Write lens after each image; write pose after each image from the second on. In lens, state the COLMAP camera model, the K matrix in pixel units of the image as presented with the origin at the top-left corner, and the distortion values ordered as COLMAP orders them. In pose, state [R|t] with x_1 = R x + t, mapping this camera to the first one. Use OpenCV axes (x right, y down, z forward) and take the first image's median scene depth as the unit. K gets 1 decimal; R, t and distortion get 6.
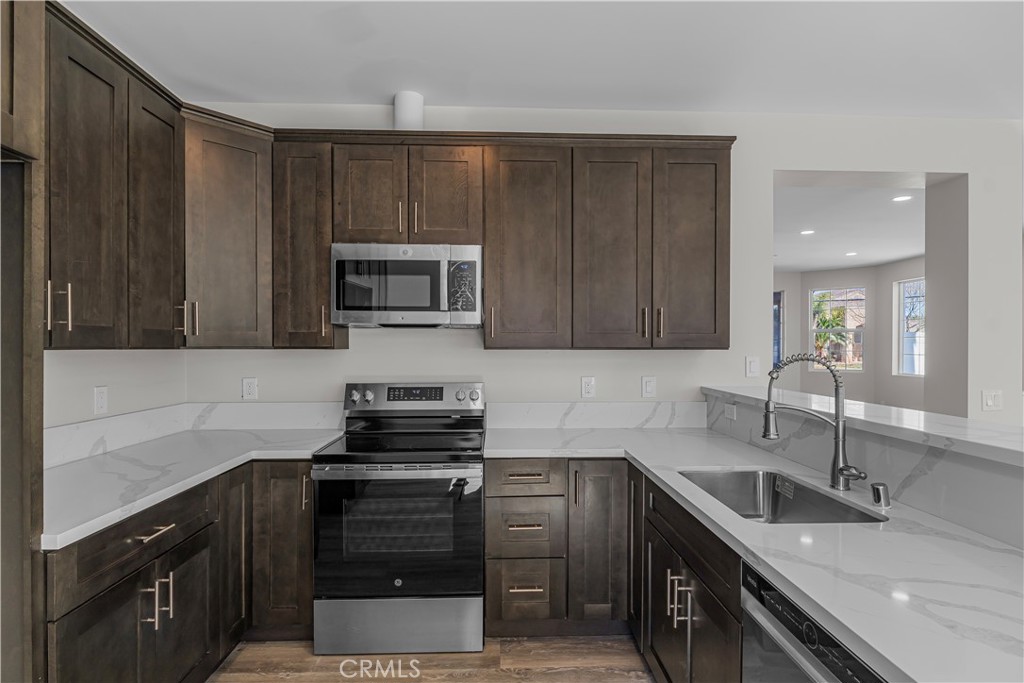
lens RADIAL K [[553.6, 0, 514.4], [0, 553.6, 346.7], [0, 0, 1]] dist [-0.003133, -0.000256]
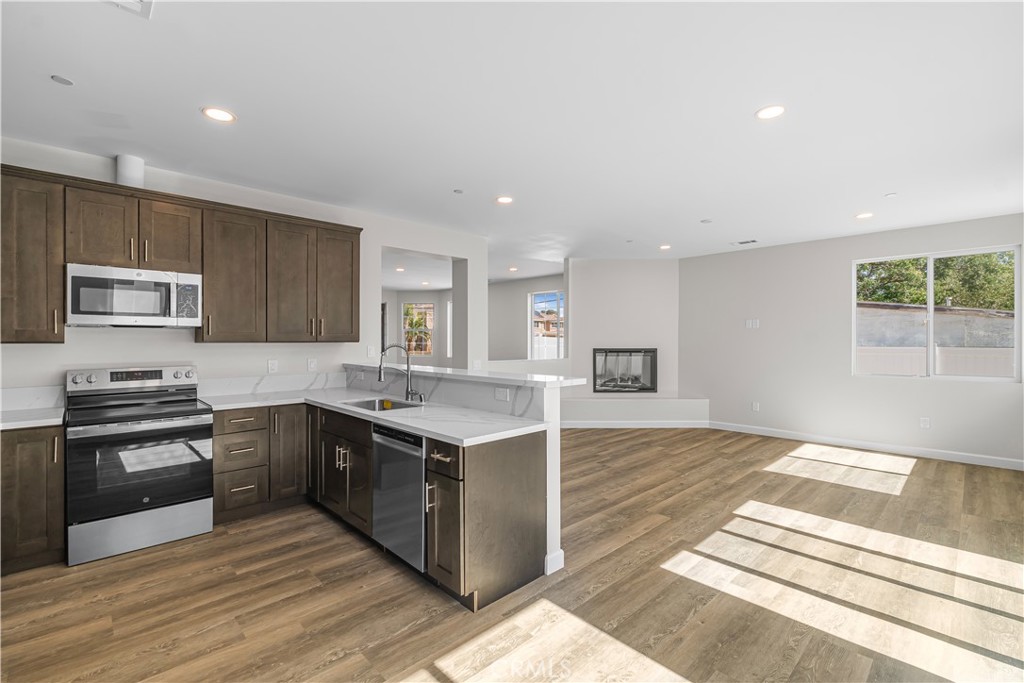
lens RADIAL K [[455.3, 0, 512.0], [0, 455.3, 341.5], [0, 0, 1]] dist [-0.002206, 0.000023]
pose [[0.748984, -0.002835, 0.662582, -0.248143], [0.001385, 0.999995, 0.002714, -0.001480], [-0.662586, -0.001115, 0.748985, -0.499158]]
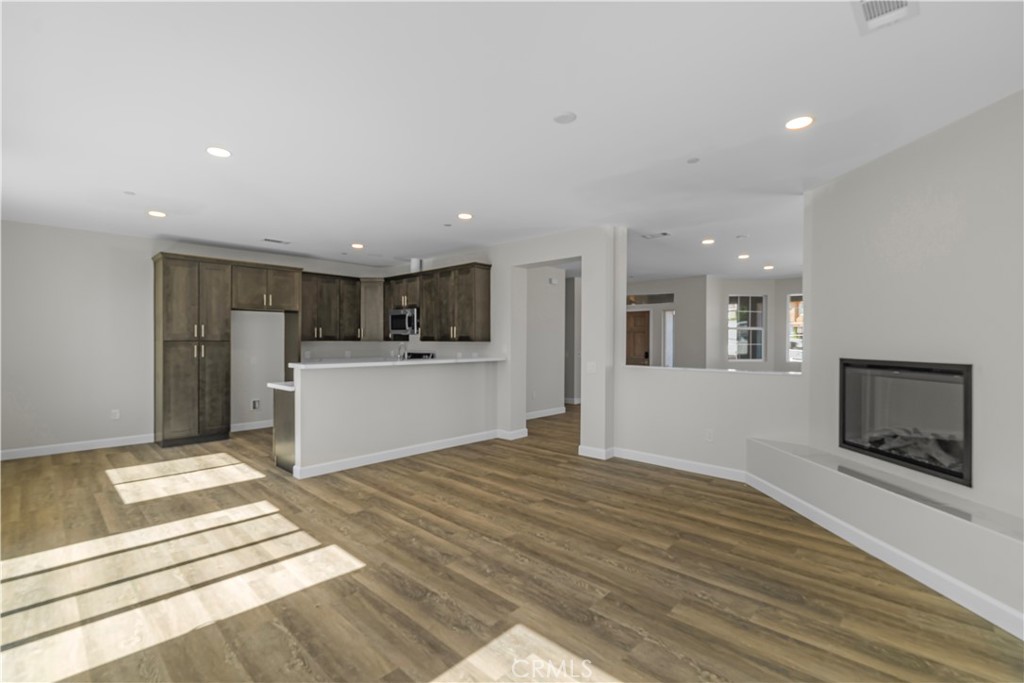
lens RADIAL K [[455.2, 0, 512.0], [0, 455.2, 341.5], [0, 0, 1]] dist [-0.003986, -0.000102]
pose [[0.695174, 0.001116, -0.718841, 2.265967], [-0.002692, 0.999996, -0.001051, 0.004560], [0.718837, 0.002666, 0.695174, -0.408352]]
